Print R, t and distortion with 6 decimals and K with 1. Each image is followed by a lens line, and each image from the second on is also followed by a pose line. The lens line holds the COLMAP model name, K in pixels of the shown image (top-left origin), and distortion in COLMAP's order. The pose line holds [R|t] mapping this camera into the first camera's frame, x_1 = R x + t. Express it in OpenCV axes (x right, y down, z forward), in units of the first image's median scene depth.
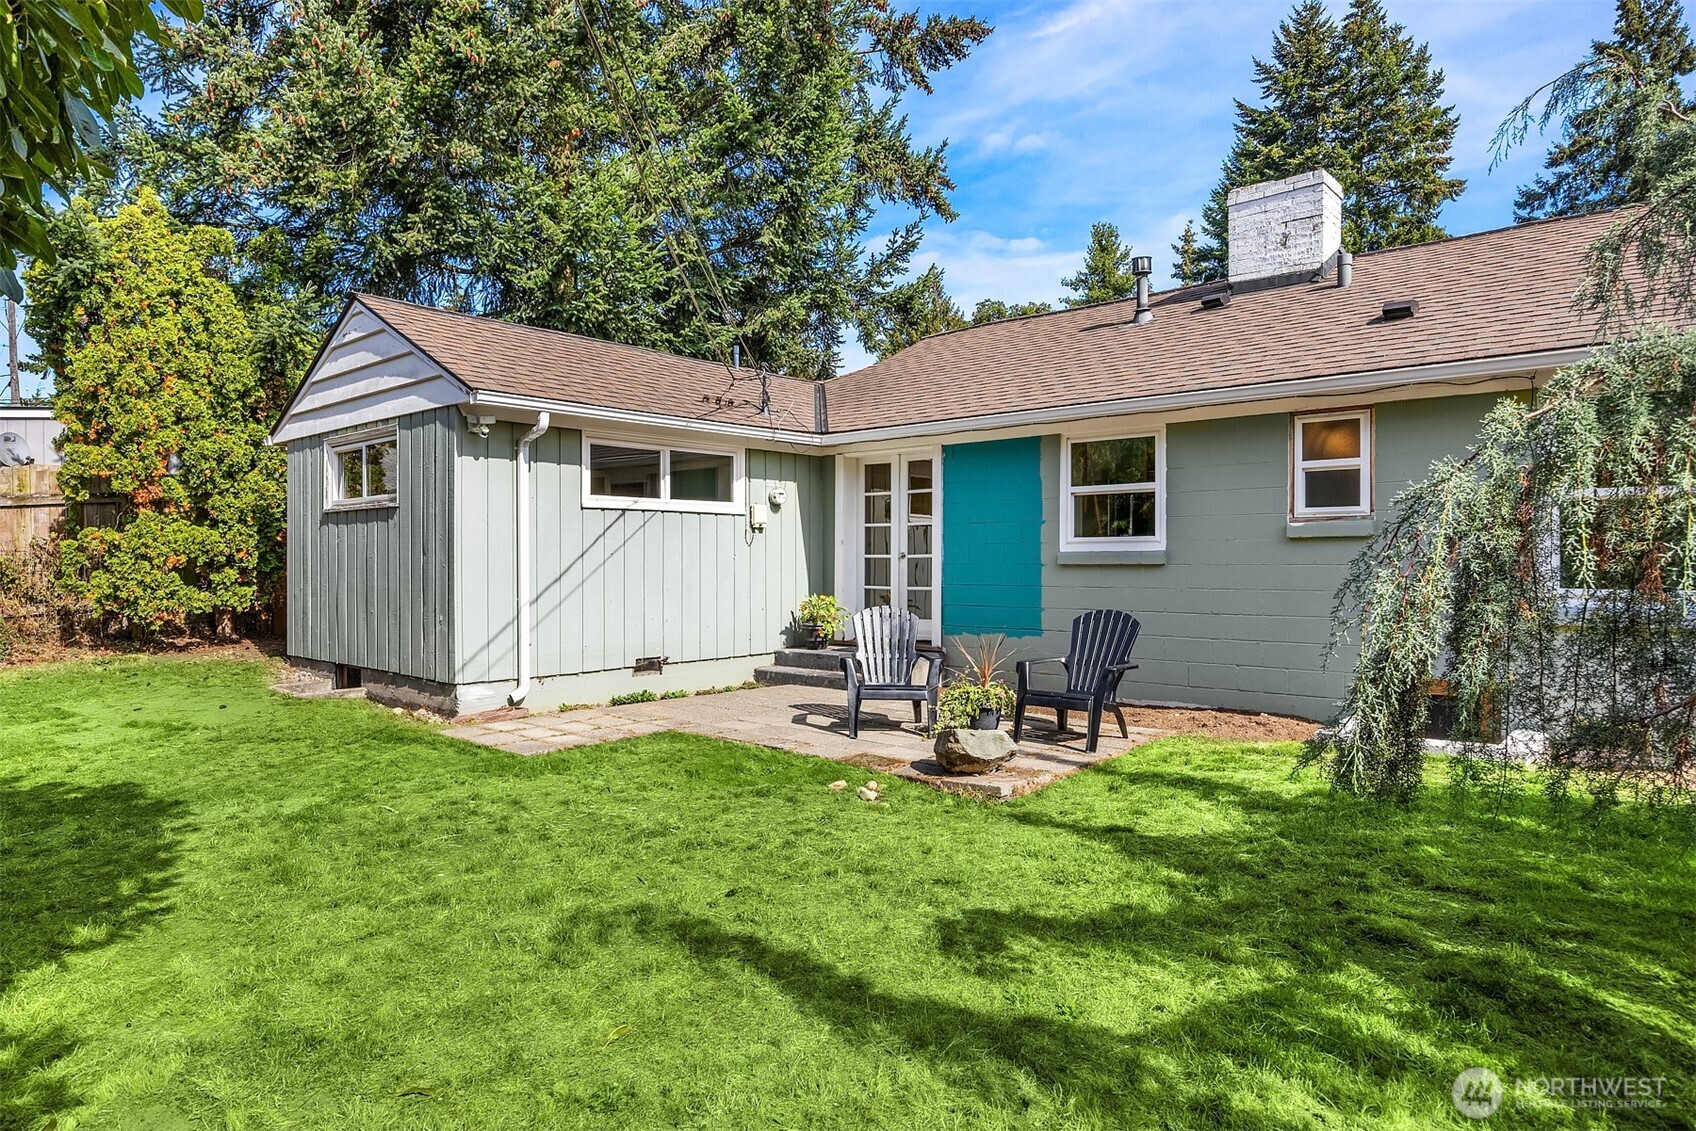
lens RADIAL K [[1007.1, 0, 844.8], [0, 1007.1, 563.7], [0, 0, 1]] dist [0.000220, -0.000292]
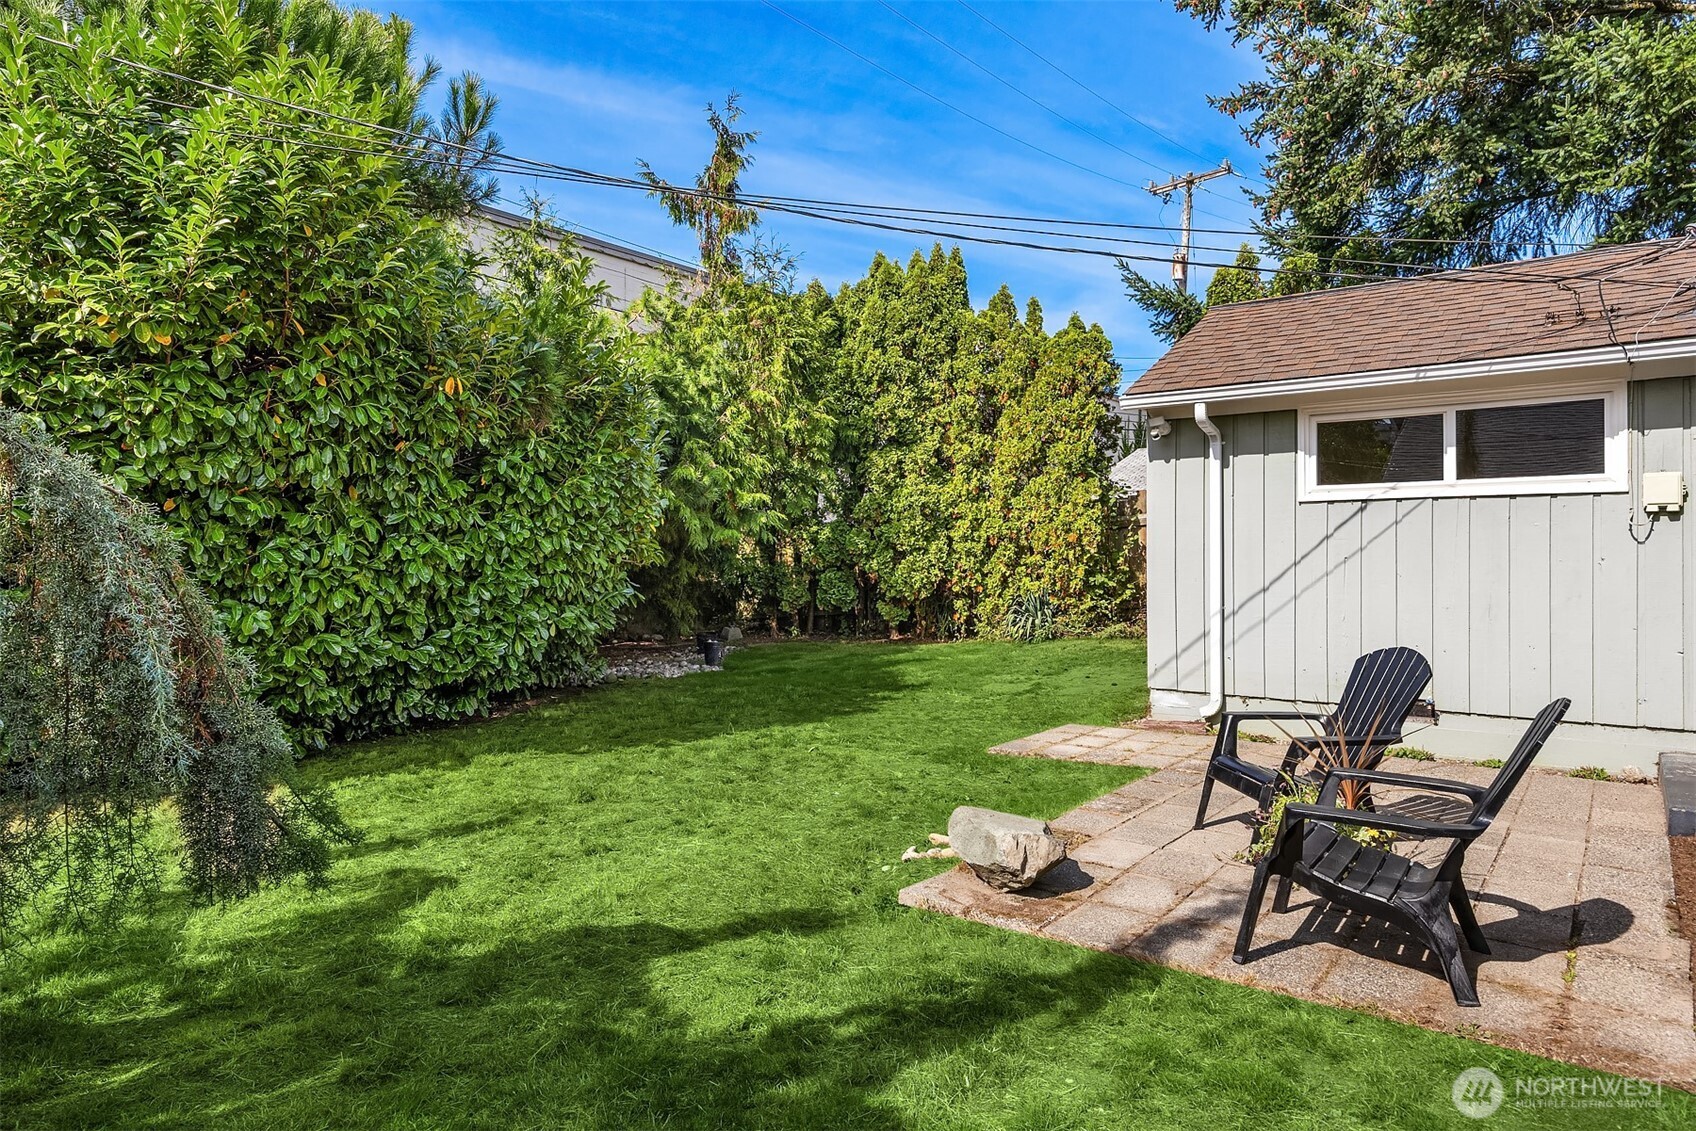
lens RADIAL K [[1007.1, 0, 845.0], [0, 1007.1, 565.0], [0, 0, 1]] dist [0.000220, -0.000292]
pose [[0.058924, 0.008684, -0.998225, 0.298298], [-0.003223, 0.999959, 0.008509, -0.005640], [0.998257, 0.002715, 0.058950, 0.317350]]
